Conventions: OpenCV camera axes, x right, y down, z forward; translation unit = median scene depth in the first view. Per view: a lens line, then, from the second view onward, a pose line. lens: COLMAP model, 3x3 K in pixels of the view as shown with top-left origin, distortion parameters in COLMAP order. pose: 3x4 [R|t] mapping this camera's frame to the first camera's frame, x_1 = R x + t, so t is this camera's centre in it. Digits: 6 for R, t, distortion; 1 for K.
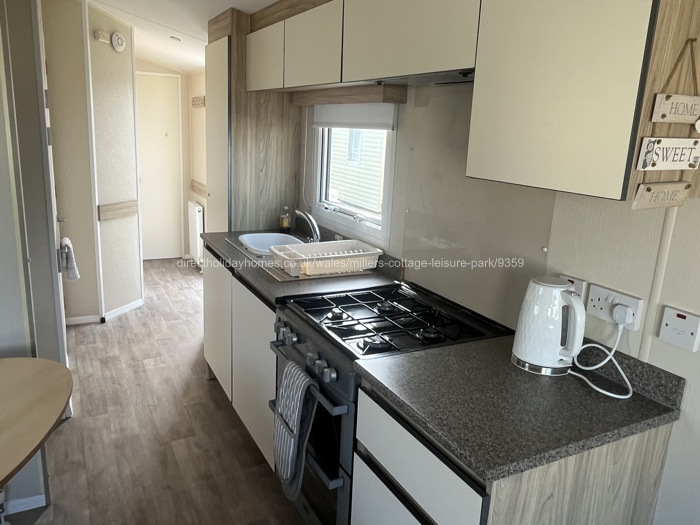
lens RADIAL K [[537.8, 0, 339.4], [0, 537.8, 257.0], [0, 0, 1]] dist [0.000506, -0.008577]
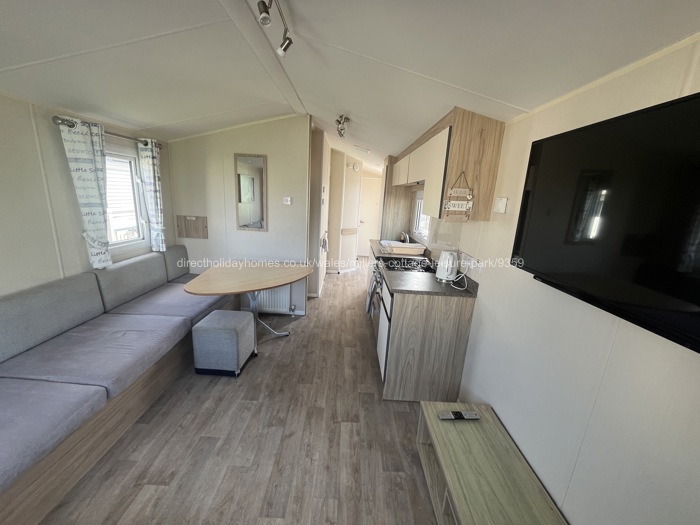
lens RADIAL K [[284.7, 0, 345.0], [0, 284.7, 263.5], [0, 0, 1]] dist [0.003908, -0.000094]
pose [[0.883066, 0.110307, -0.456099, 0.309830], [-0.121930, 0.992531, 0.003971, 0.089689], [0.453131, 0.052106, 0.889920, -0.322158]]
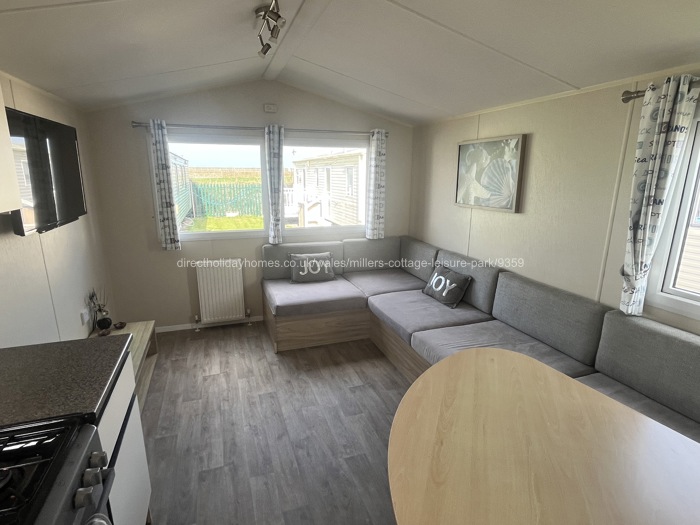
lens RADIAL K [[383.0, 0, 344.2], [0, 383.0, 263.5], [0, 0, 1]] dist [0.002115, -0.000148]
pose [[-0.988101, -0.086179, 0.127394, -0.254912], [-0.018734, 0.889553, 0.456448, -0.195049], [-0.152660, 0.448630, -0.880583, 0.739812]]
